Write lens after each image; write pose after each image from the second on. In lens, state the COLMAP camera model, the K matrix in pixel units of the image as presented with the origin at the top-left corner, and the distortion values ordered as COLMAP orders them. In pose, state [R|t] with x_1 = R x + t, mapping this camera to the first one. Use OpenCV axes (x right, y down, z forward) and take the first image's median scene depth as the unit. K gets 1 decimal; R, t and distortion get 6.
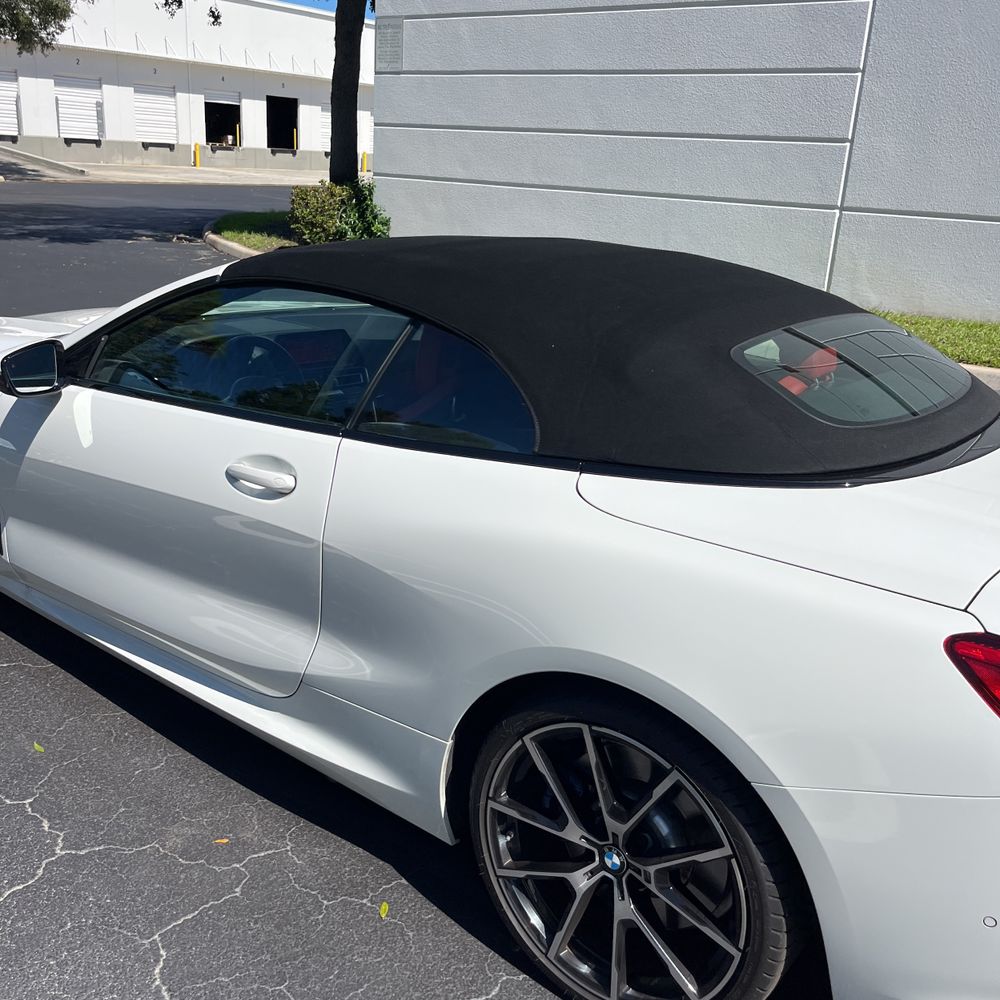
lens RADIAL K [[999.9, 0, 500.0], [0, 999.9, 500.0], [0, 0, 1]] dist [0.022447, -0.016977]
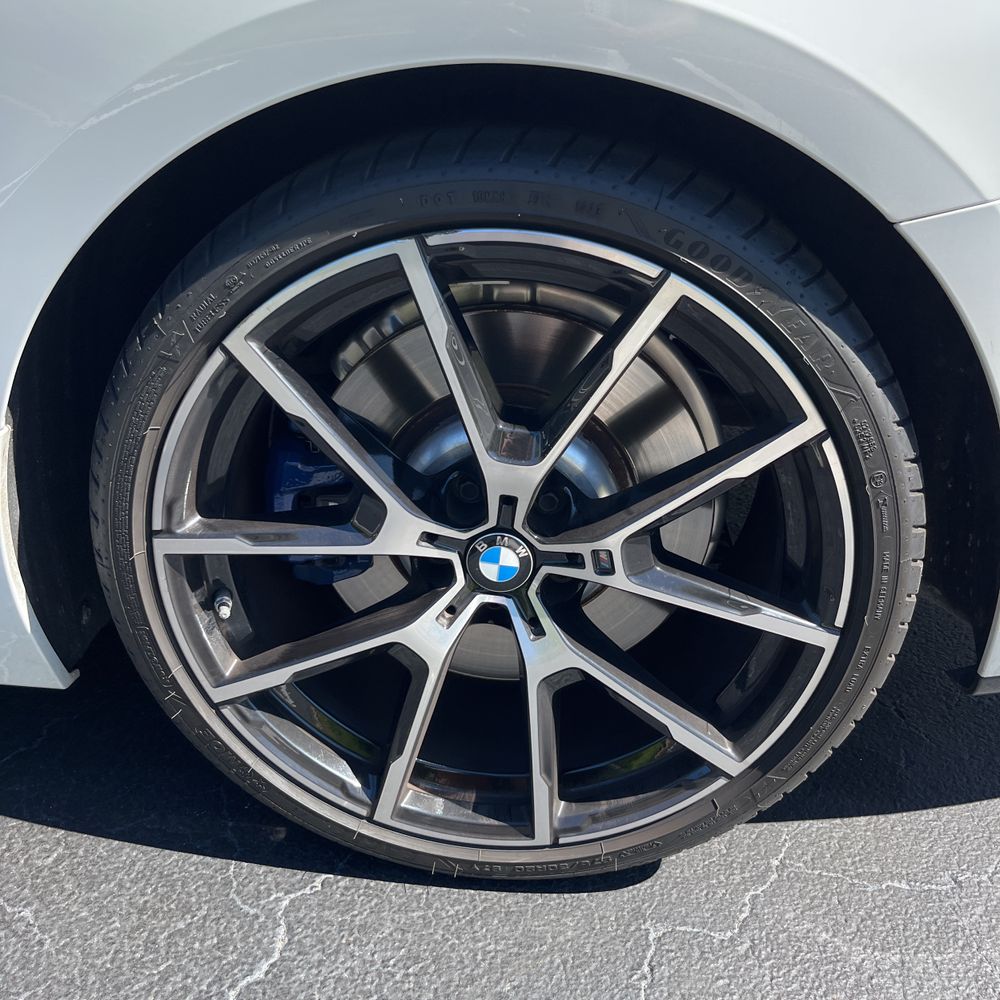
lens RADIAL K [[999.9, 0, 500.0], [0, 999.9, 500.0], [0, 0, 1]] dist [0.022447, -0.016977]
pose [[0.828575, -0.266730, 0.492258, -0.094008], [0.171640, 0.957903, 0.230132, 0.224877], [-0.532919, -0.106190, 0.839477, 0.615692]]
